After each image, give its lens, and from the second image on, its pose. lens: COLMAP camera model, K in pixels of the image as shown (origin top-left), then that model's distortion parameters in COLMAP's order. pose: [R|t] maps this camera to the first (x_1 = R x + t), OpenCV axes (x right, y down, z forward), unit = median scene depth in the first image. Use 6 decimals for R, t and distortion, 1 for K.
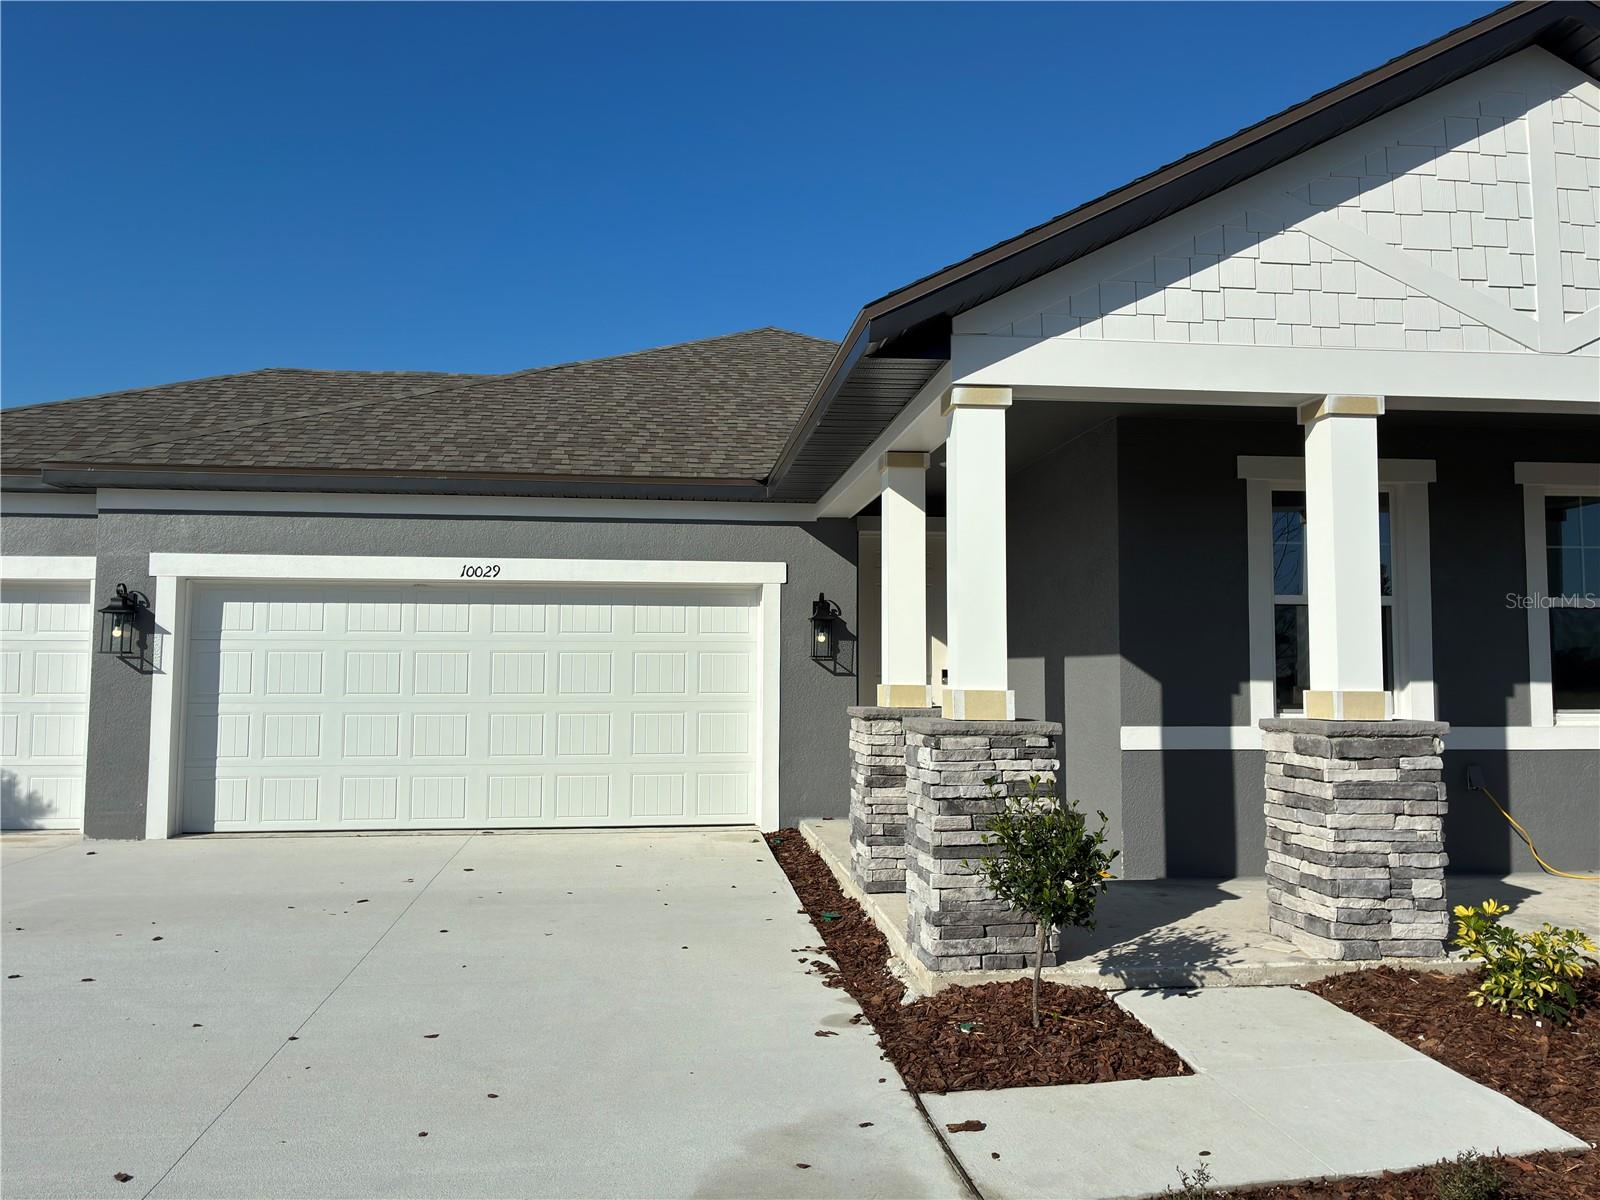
lens RADIAL K [[1208.8, 0, 800.4], [0, 1208.8, 599.5], [0, 0, 1]] dist [-0.007550, -0.016950]
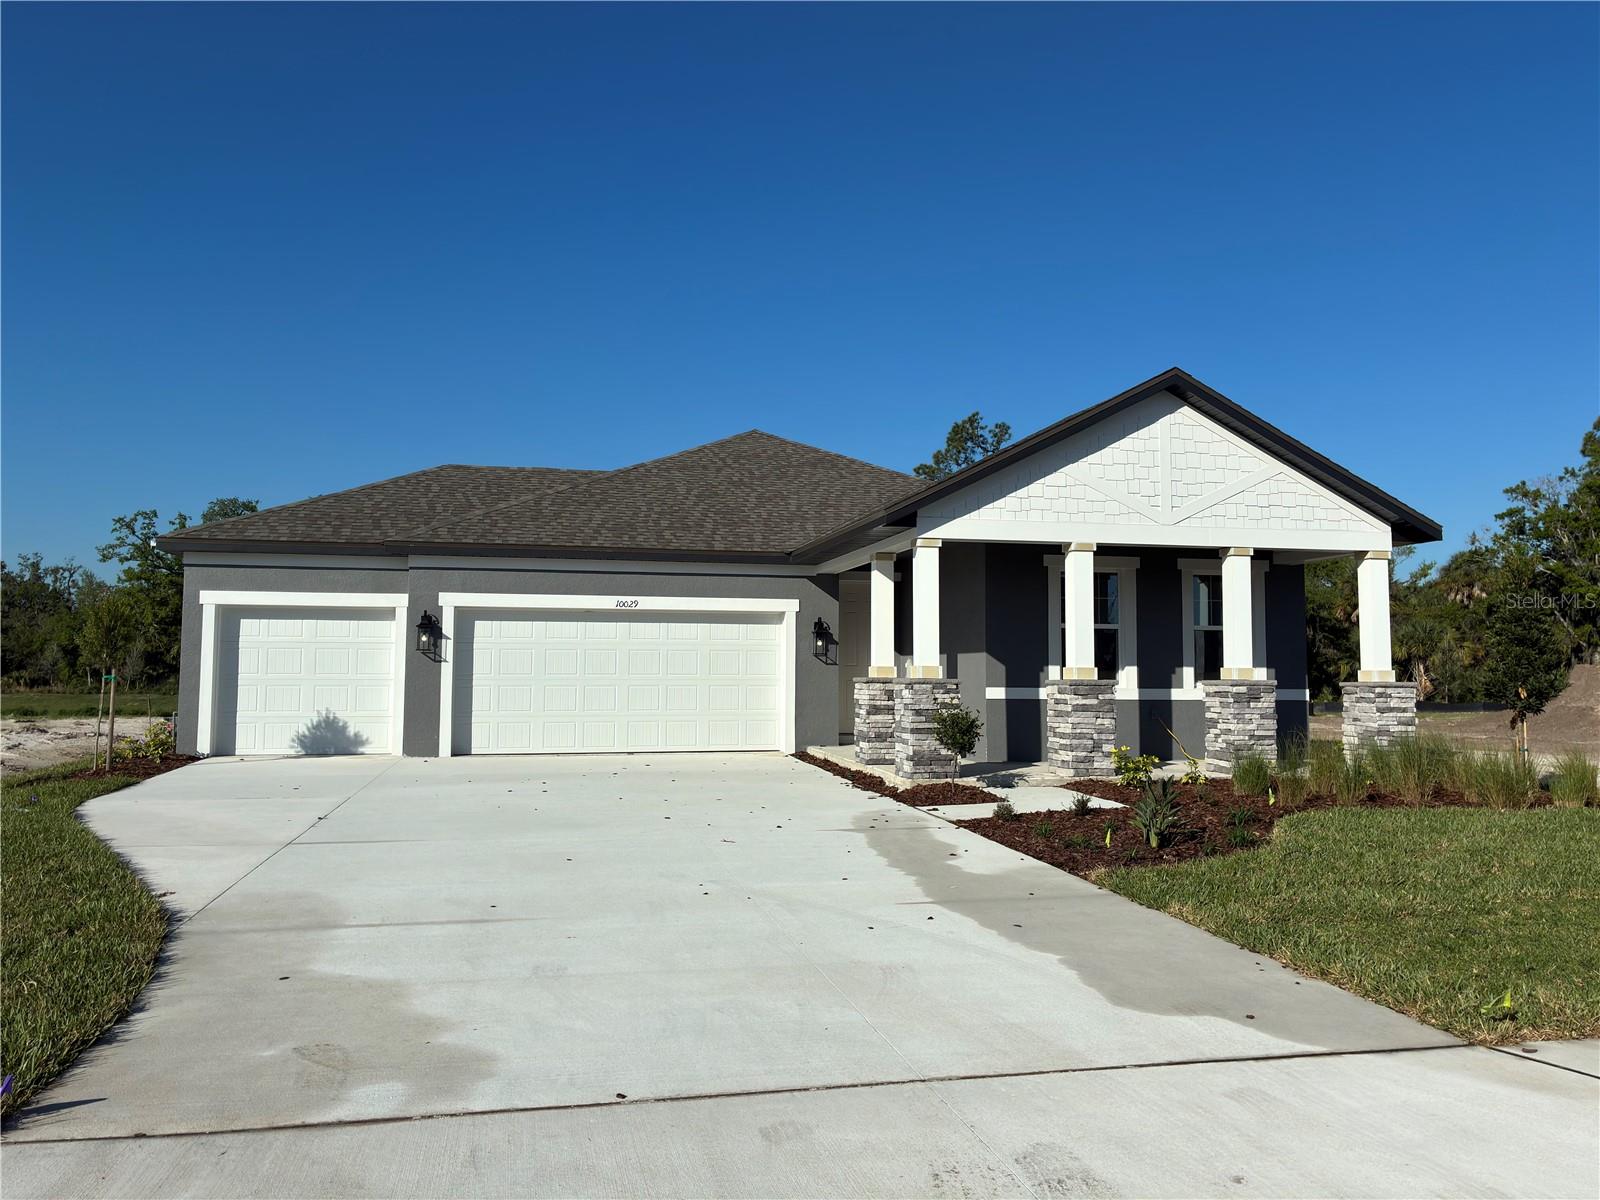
lens RADIAL K [[1208.8, 0, 798.1], [0, 1208.8, 596.0], [0, 0, 1]] dist [-0.007550, -0.016950]
pose [[0.994909, 0.008745, 0.100402, -0.267131], [-0.008185, 0.999949, -0.005997, -0.036120], [-0.100449, 0.005145, 0.994929, -1.038093]]
